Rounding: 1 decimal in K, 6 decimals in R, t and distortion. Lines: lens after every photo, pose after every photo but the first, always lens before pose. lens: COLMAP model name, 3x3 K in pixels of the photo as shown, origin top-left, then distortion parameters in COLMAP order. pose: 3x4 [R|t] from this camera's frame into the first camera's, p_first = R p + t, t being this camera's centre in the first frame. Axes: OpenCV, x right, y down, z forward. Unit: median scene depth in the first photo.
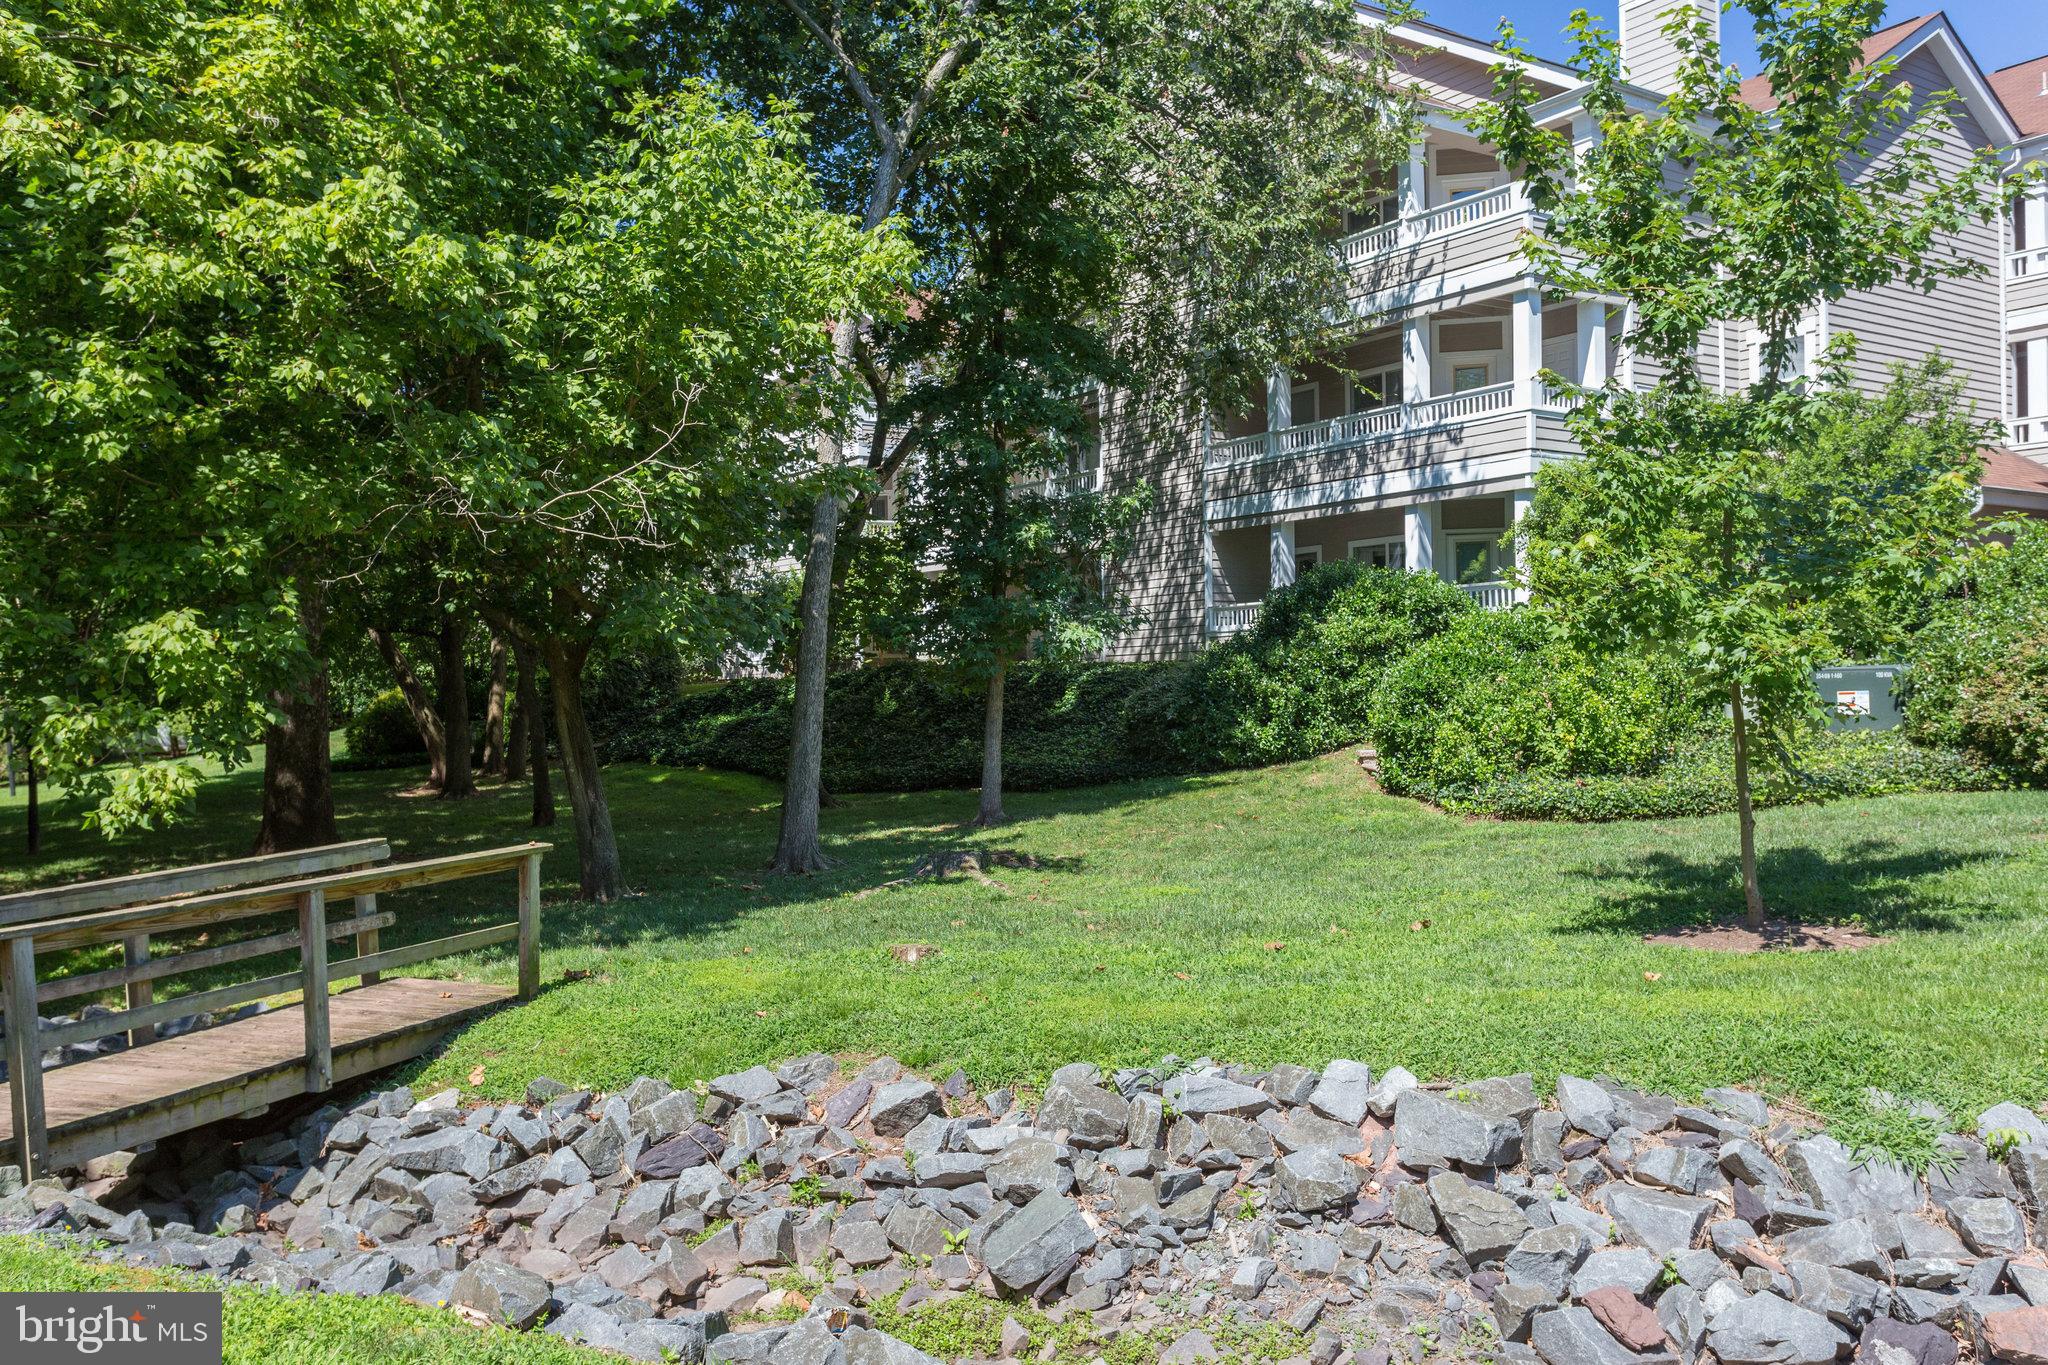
lens RADIAL K [[1752.7, 0, 1024.0], [0, 1752.7, 682.5], [0, 0, 1]] dist [0.043131, 0.002103]
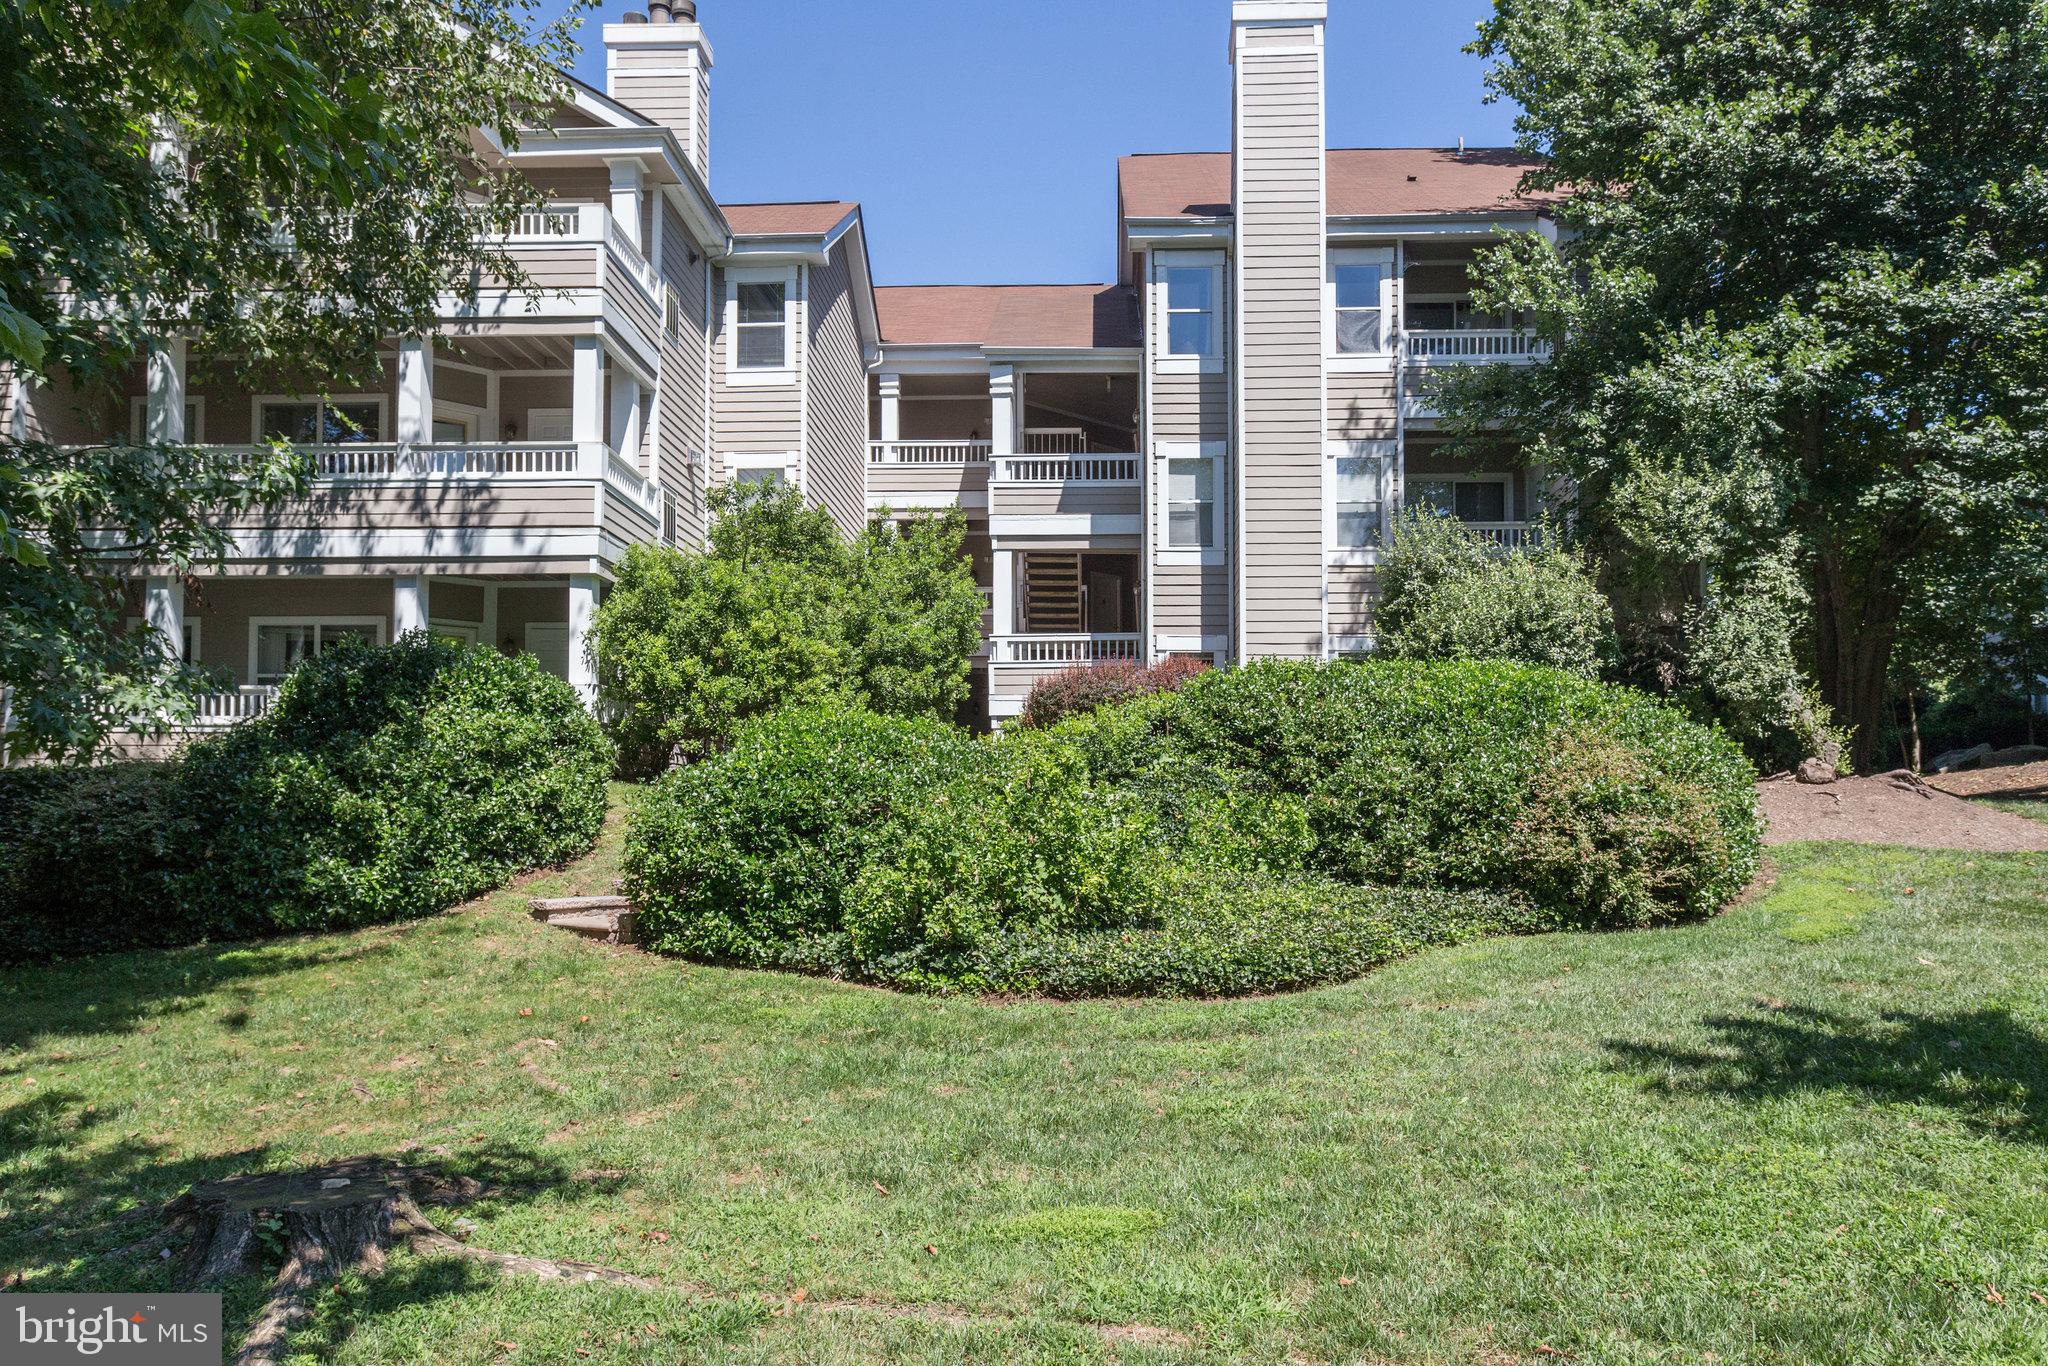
lens RADIAL K [[1456.1, 0, 1026.1], [0, 1456.1, 798.3], [0, 0, 1]] dist [-0.004282, -0.001308]
pose [[0.594994, 0.033448, 0.803034, -0.134583], [-0.018278, 0.999438, -0.028086, 0.009479], [-0.803522, 0.002033, 0.595271, 0.431865]]
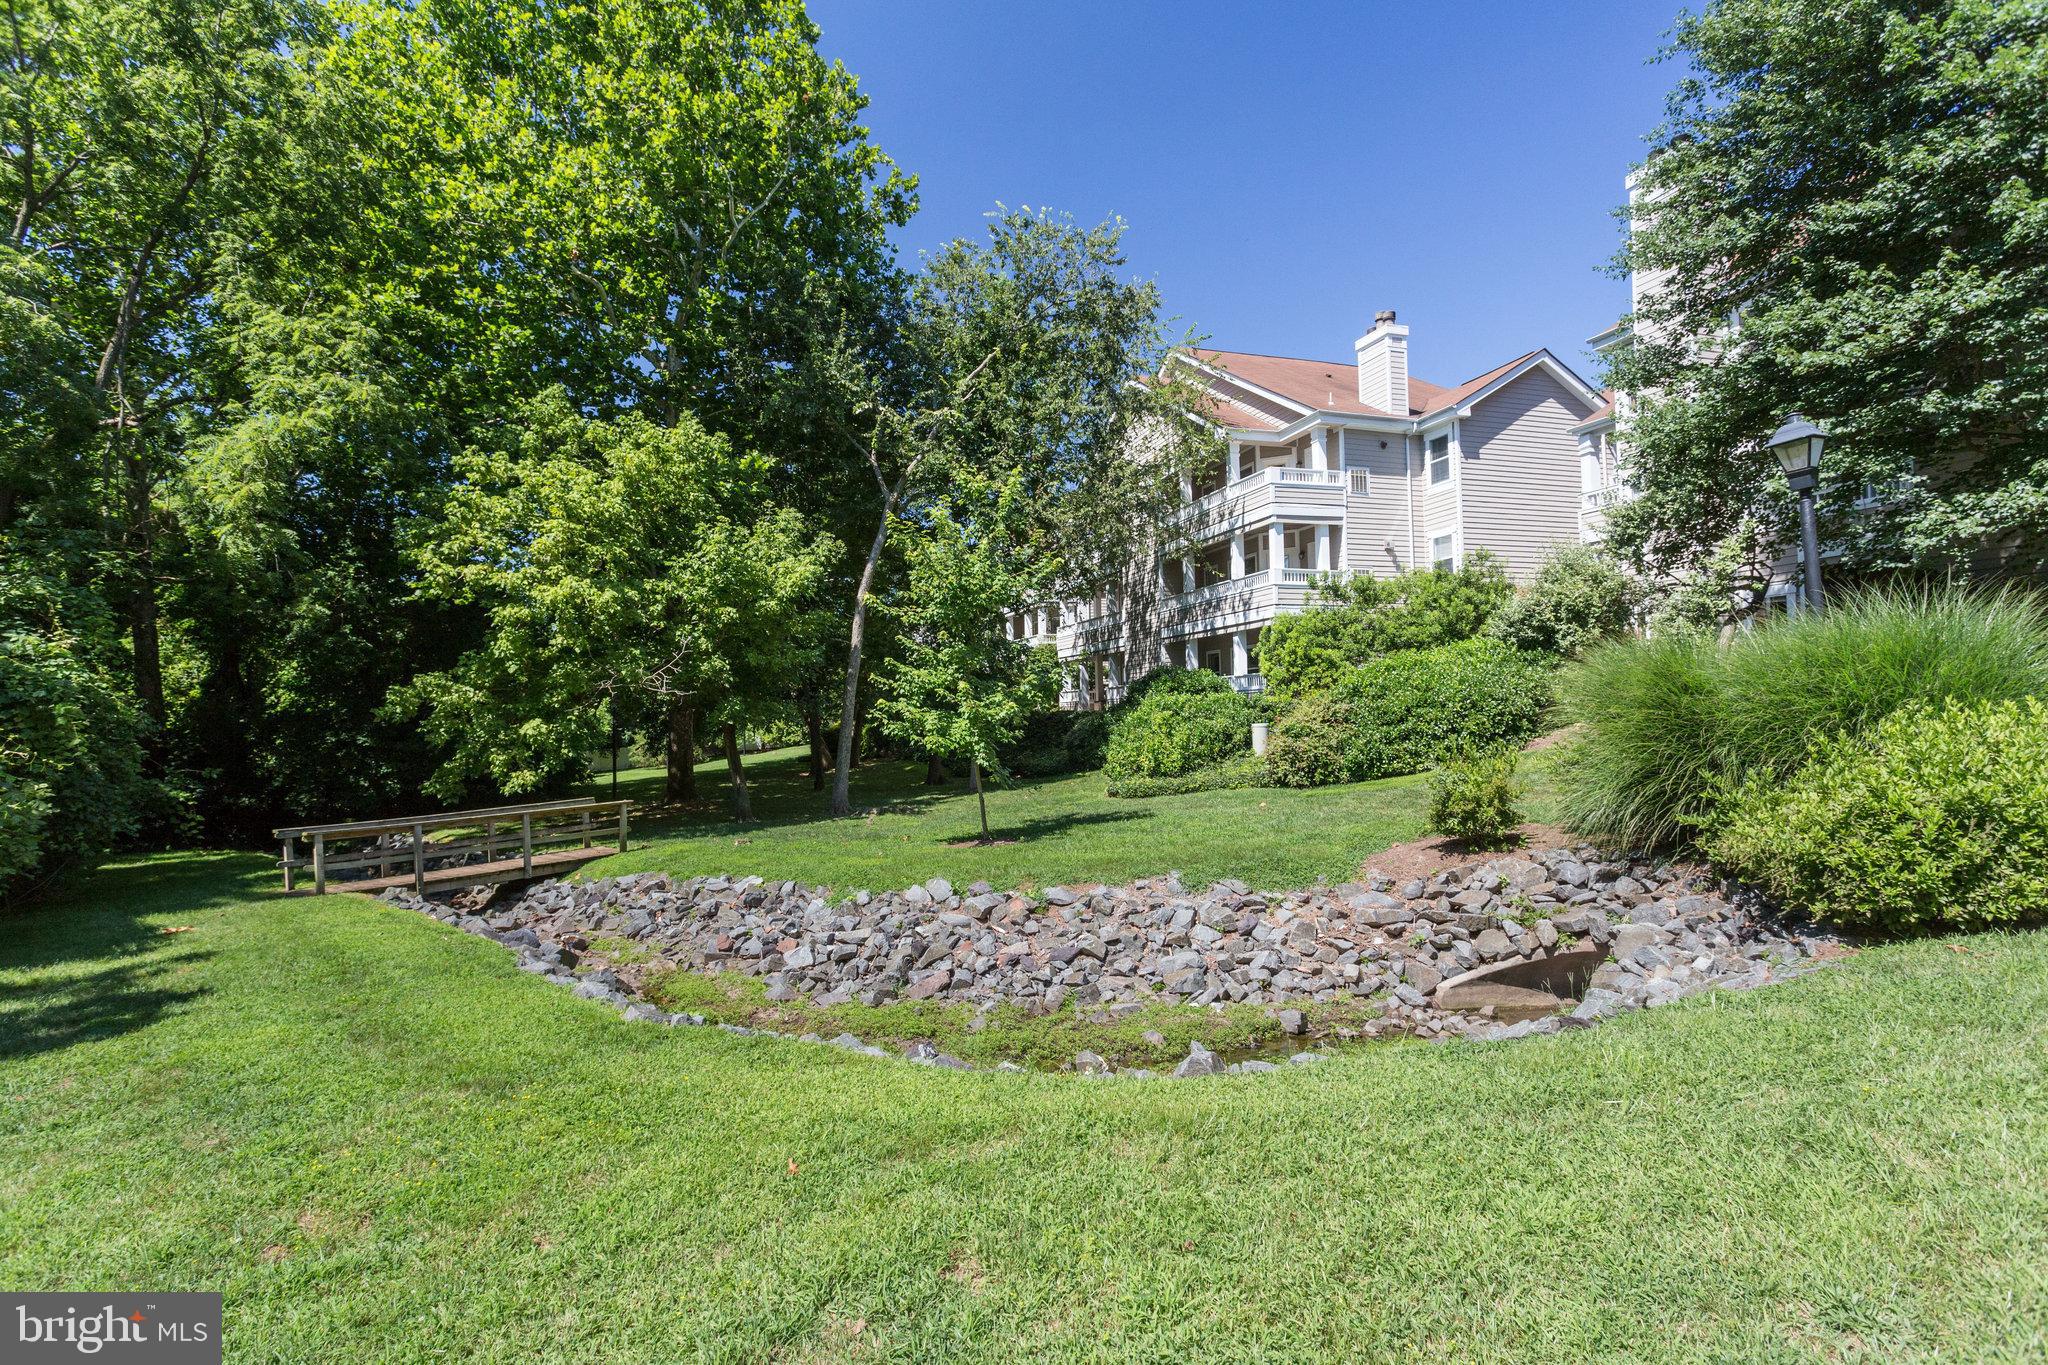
lens RADIAL K [[1003.7, 0, 965.1], [0, 1003.7, 680.5], [0, 0, 1]] dist [0.000820, 0.000101]
pose [[0.944848, -0.014232, -0.327200, 0.322507], [0.007331, 0.999724, -0.022313, -0.026632], [0.327427, 0.018684, 0.944692, -0.152602]]
